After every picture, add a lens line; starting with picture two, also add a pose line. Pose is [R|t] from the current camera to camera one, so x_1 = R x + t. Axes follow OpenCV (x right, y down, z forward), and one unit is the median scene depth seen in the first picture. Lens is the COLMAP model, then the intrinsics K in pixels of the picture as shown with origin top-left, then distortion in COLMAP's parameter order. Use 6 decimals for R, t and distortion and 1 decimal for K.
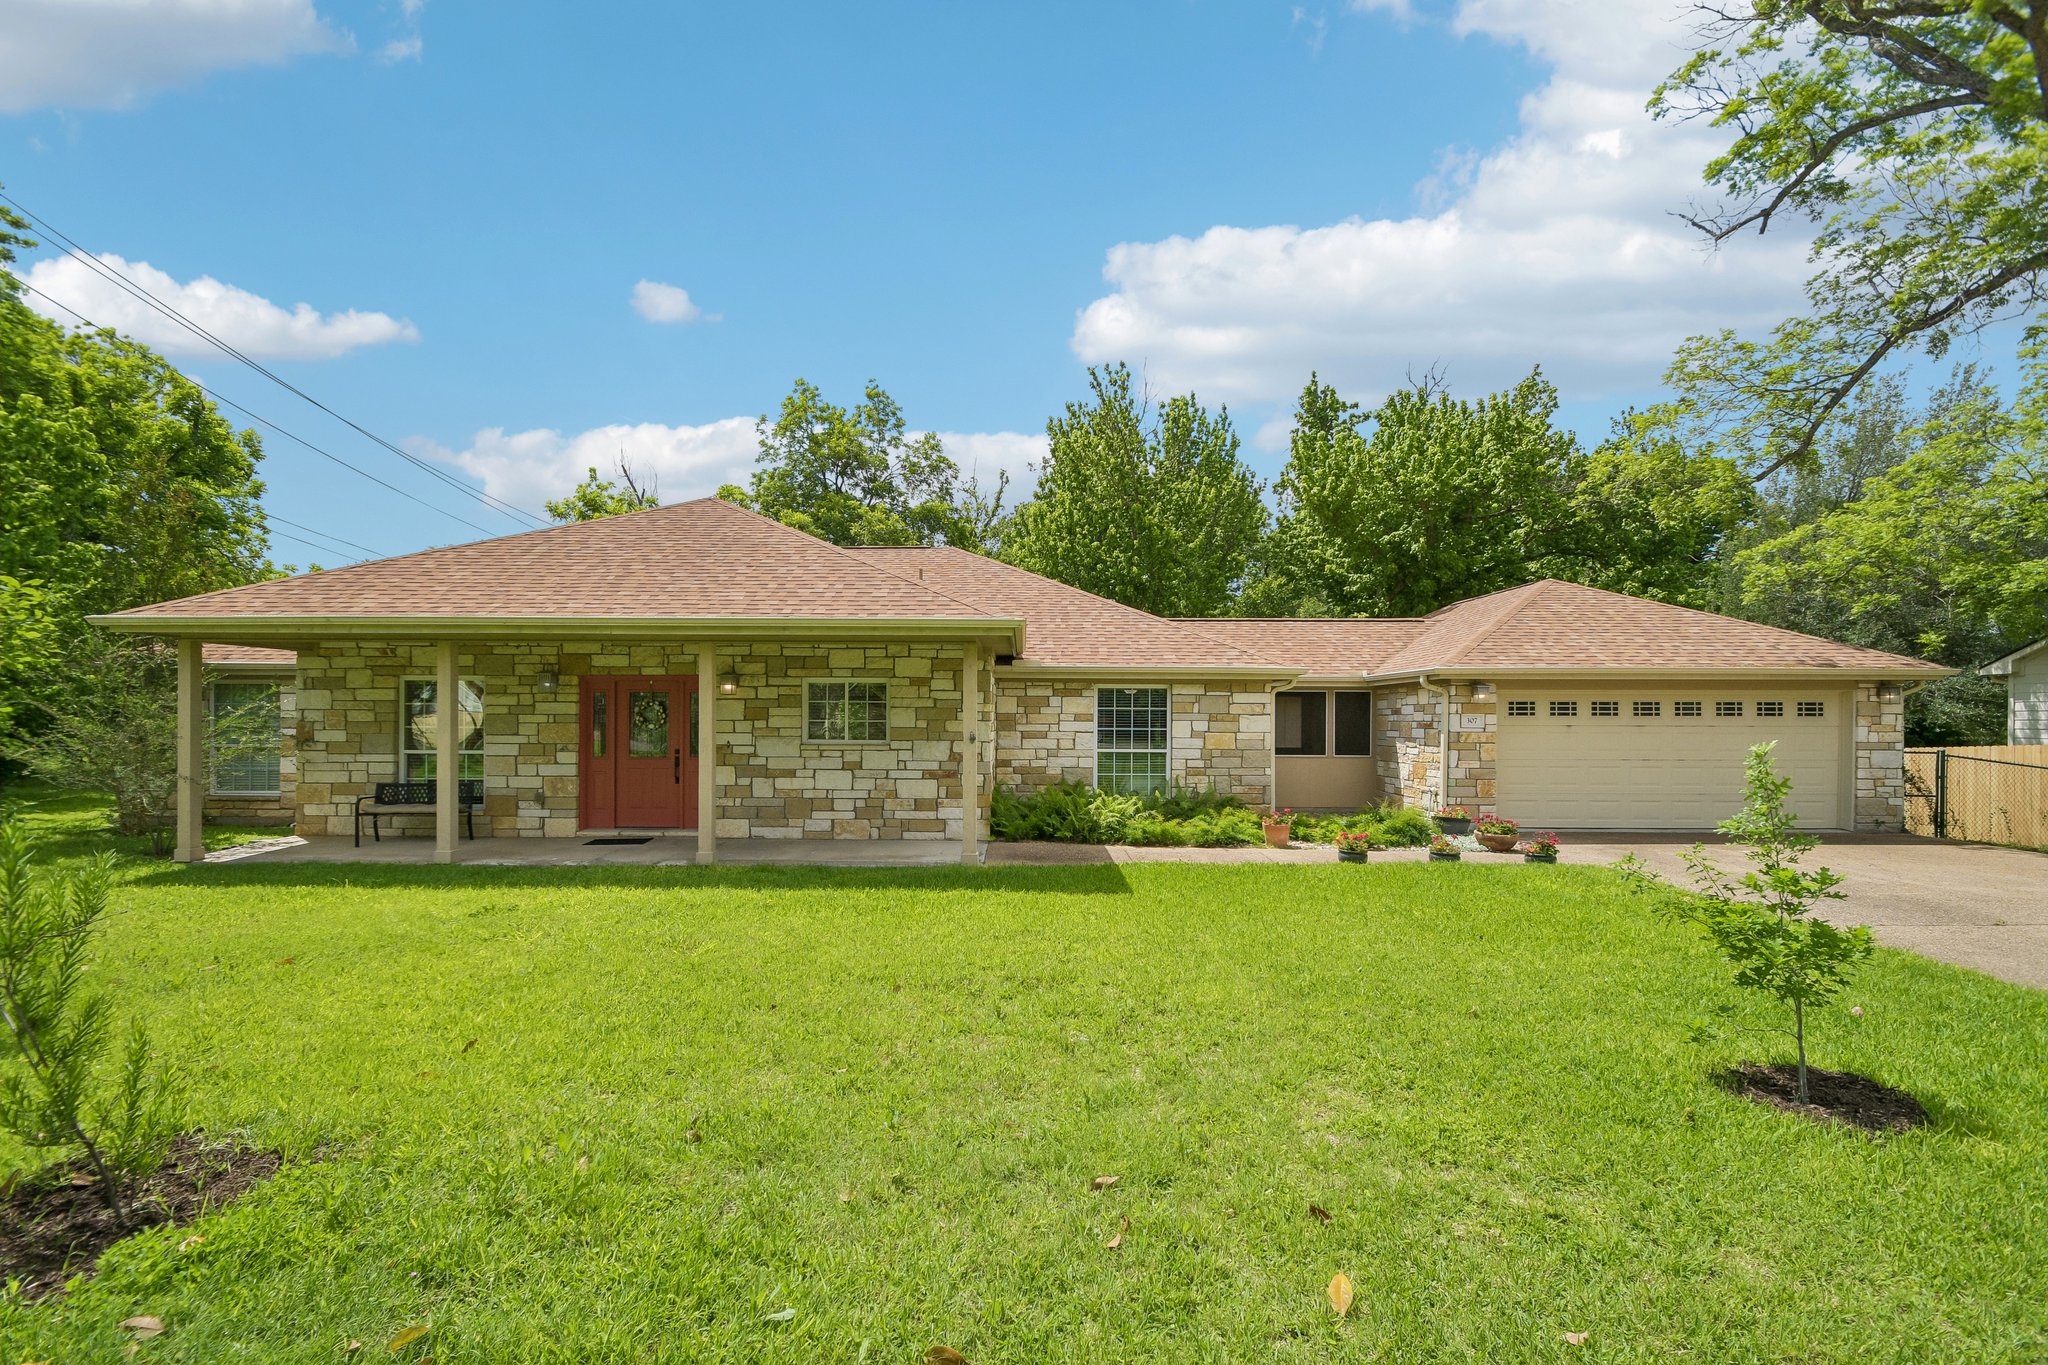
lens RADIAL K [[886.2, 0, 1021.4], [0, 886.2, 690.1], [0, 0, 1]] dist [0.002664, 0.000161]
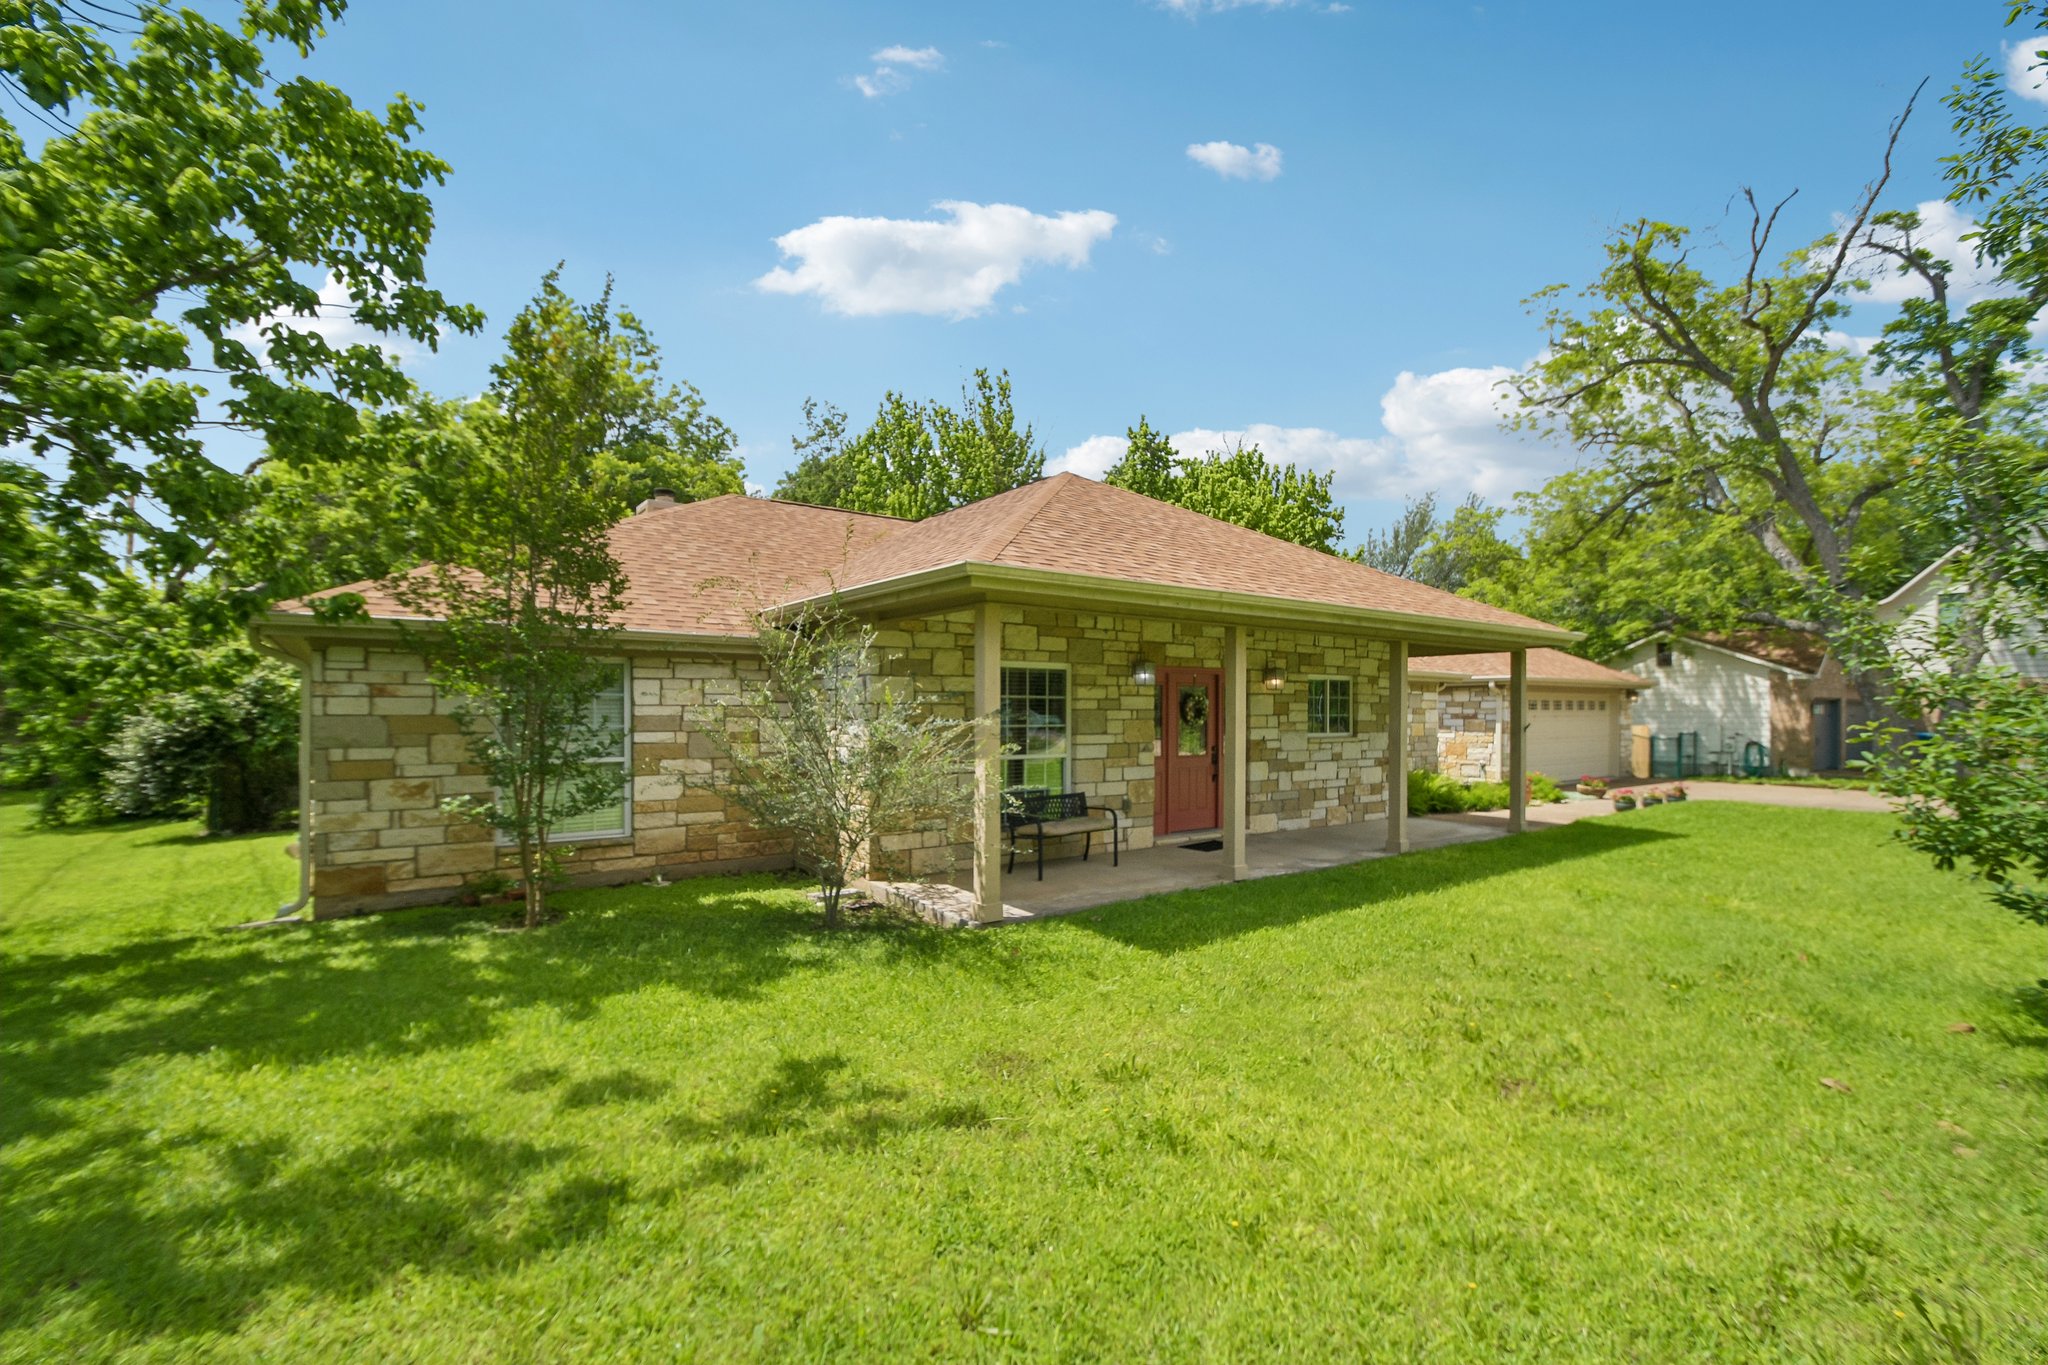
lens RADIAL K [[886.2, 0, 1022.7], [0, 886.2, 692.4], [0, 0, 1]] dist [0.002664, 0.000161]
pose [[0.808333, 0.009183, 0.588653, -1.137908], [-0.012341, 0.999923, 0.001347, 0.010221], [-0.588596, -0.008353, 0.808384, 0.352766]]
